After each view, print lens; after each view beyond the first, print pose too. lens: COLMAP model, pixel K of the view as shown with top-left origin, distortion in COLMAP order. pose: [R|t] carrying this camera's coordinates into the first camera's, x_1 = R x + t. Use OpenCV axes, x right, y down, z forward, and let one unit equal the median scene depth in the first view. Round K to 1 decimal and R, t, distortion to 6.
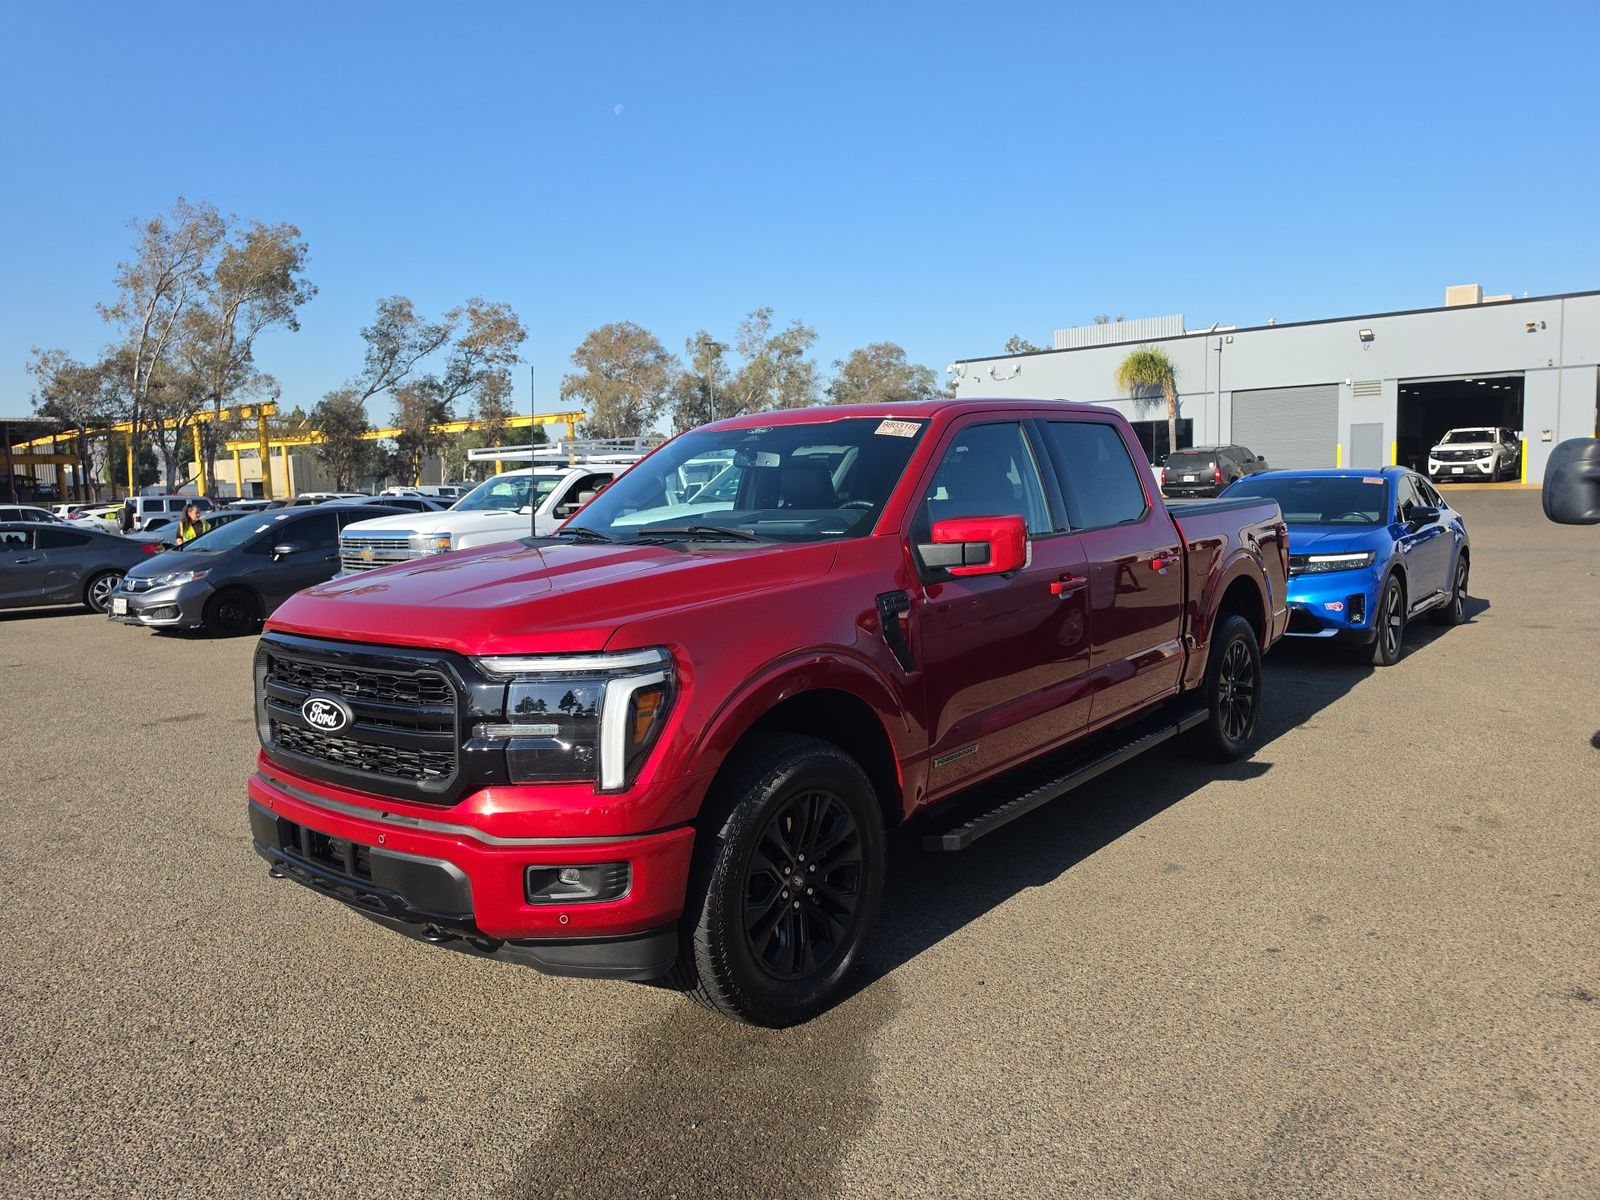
lens RADIAL K [[1092.5, 0, 807.3], [0, 1092.5, 611.2], [0, 0, 1]] dist [0.019753, -0.019859]
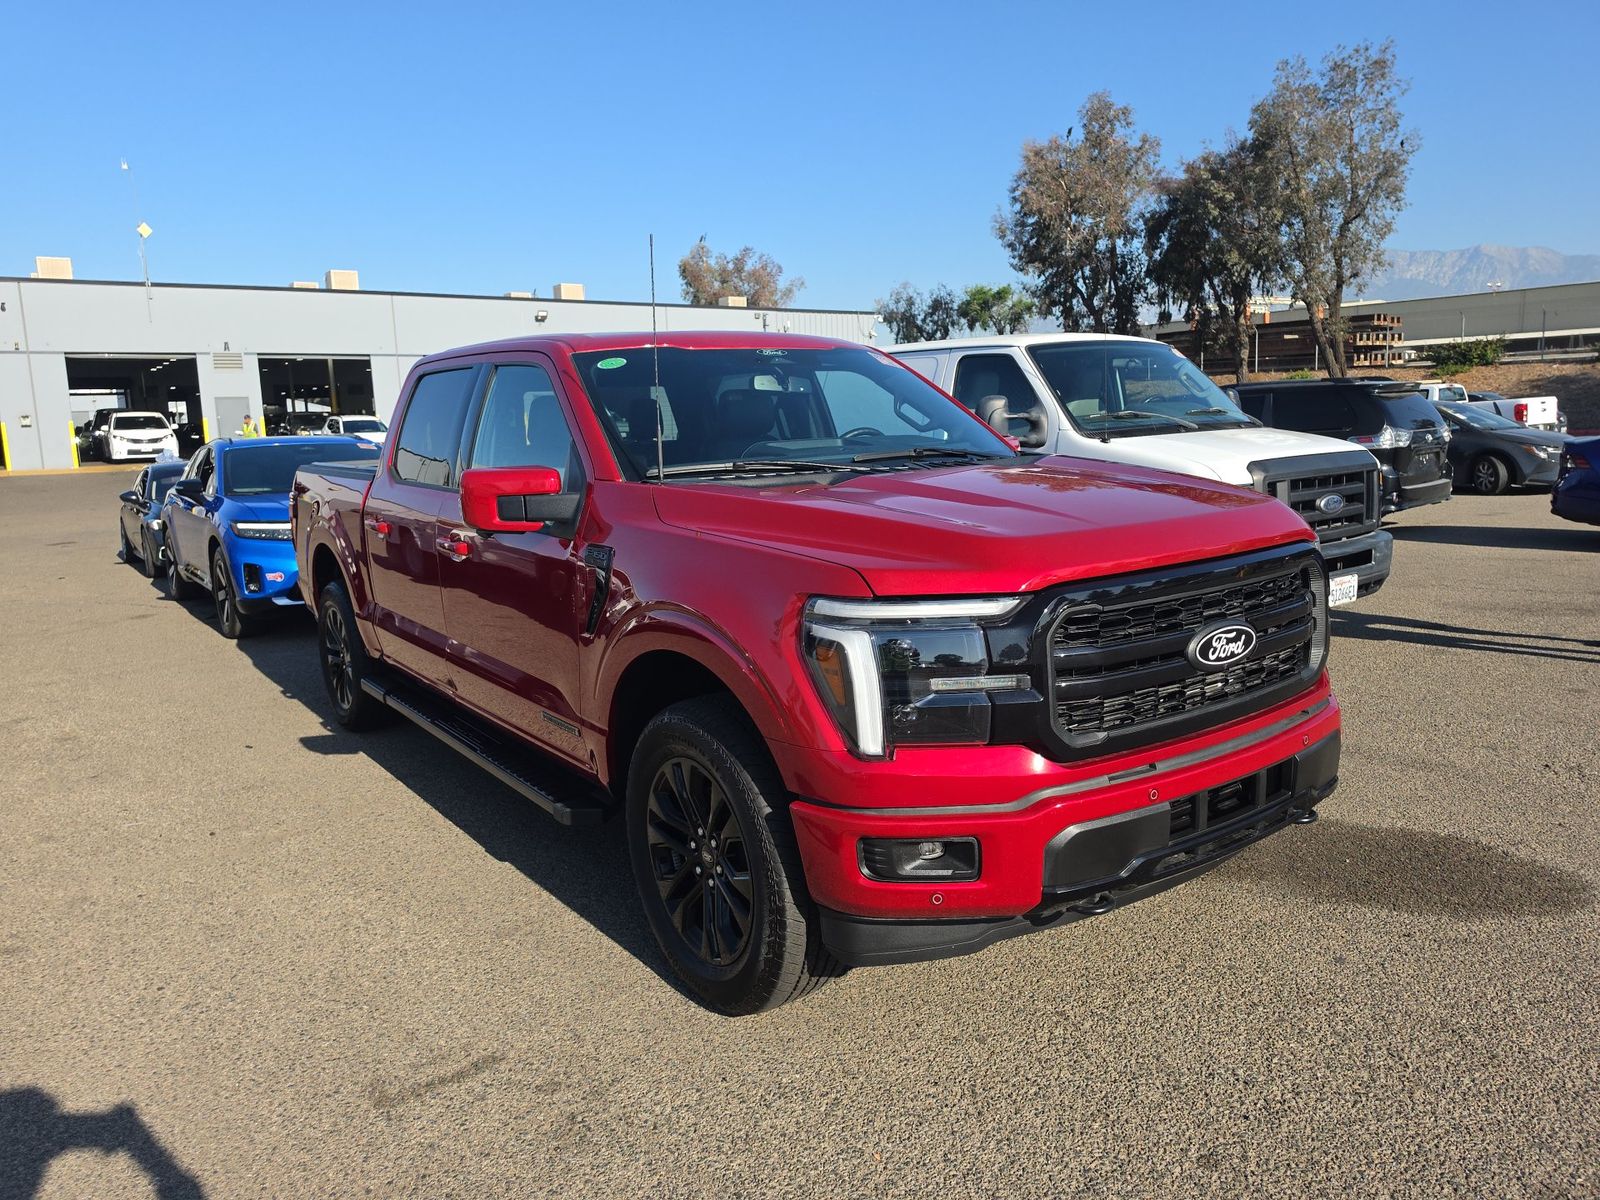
lens RADIAL K [[1078.2, 0, 800.0], [0, 1078.2, 600.0], [0, 0, 1]] dist [0.037305, -0.019716]
pose [[0.265699, -0.136305, 0.954371, -0.110306], [0.138994, 0.985028, 0.101988, -0.006094], [-0.953984, 0.105554, 0.280666, 0.088852]]
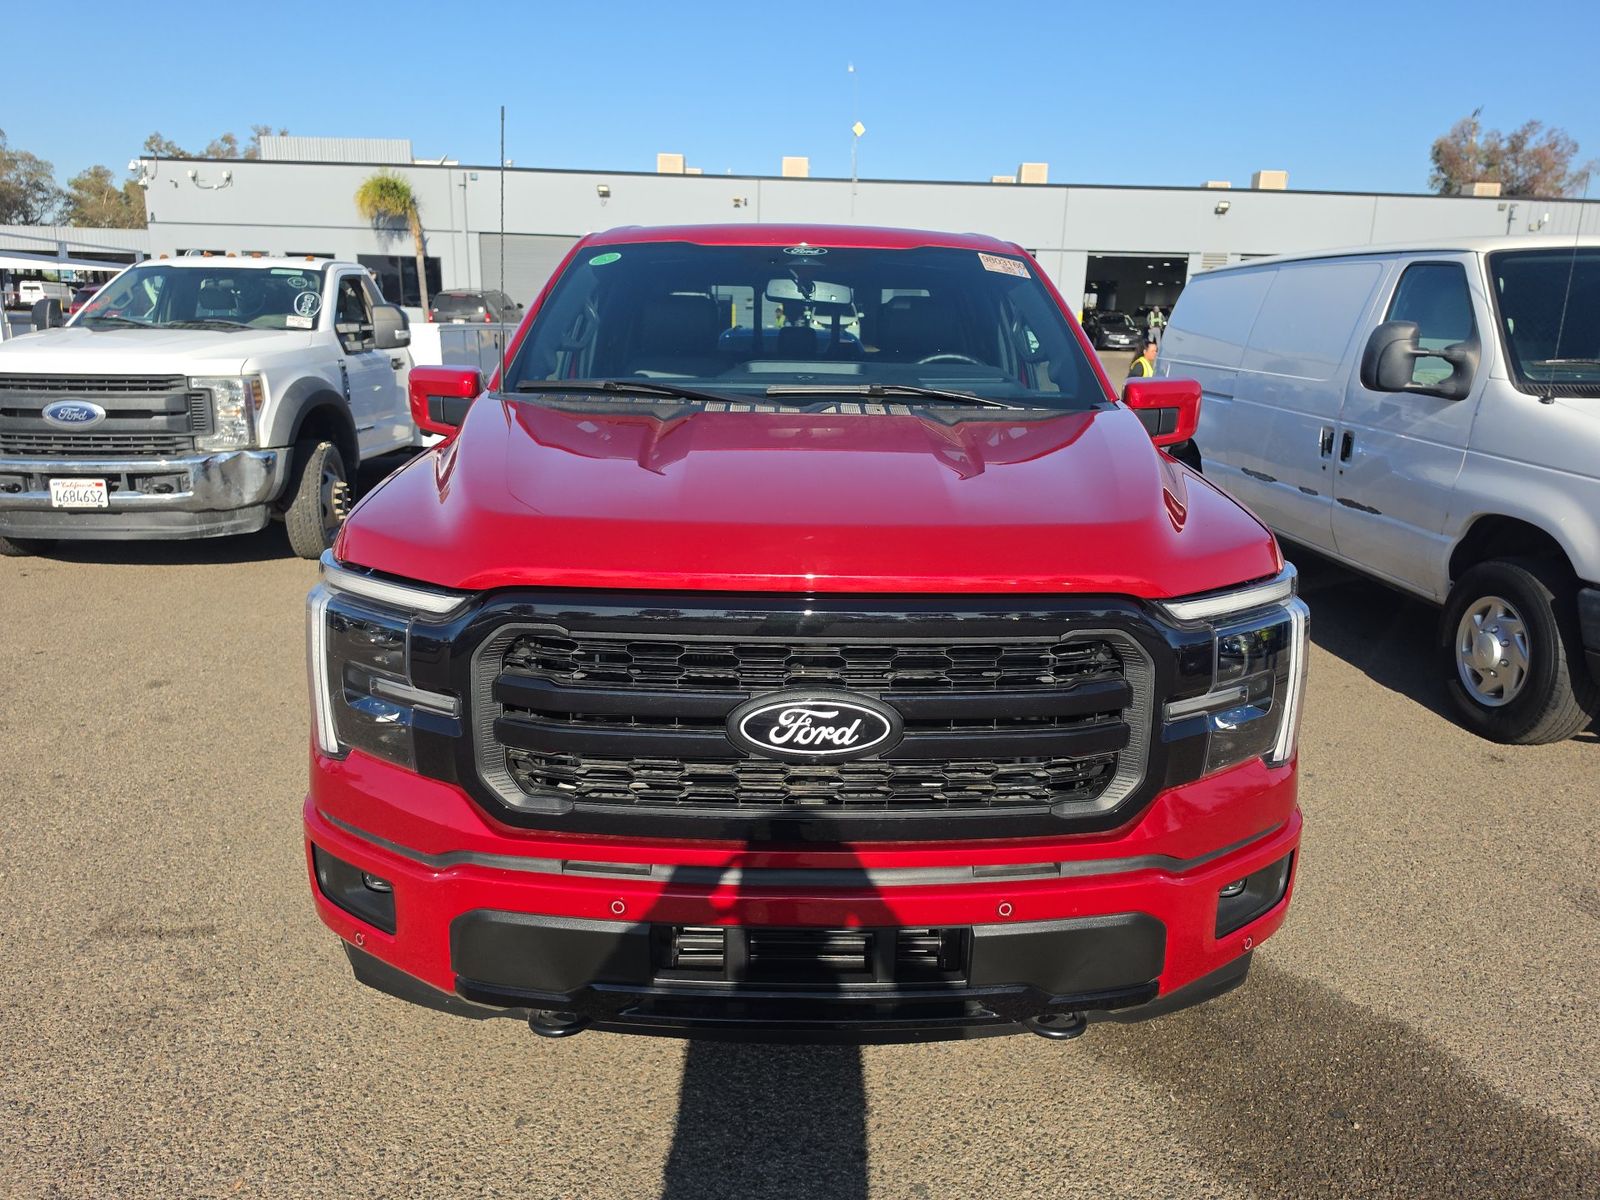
lens RADIAL K [[1092.5, 0, 807.3], [0, 1092.5, 611.2], [0, 0, 1]] dist [0.019753, -0.019859]
pose [[0.759849, -0.116093, 0.639650, -0.065423], [0.026657, 0.988662, 0.147771, -0.003853], [-0.649553, -0.095232, 0.754329, 0.048577]]
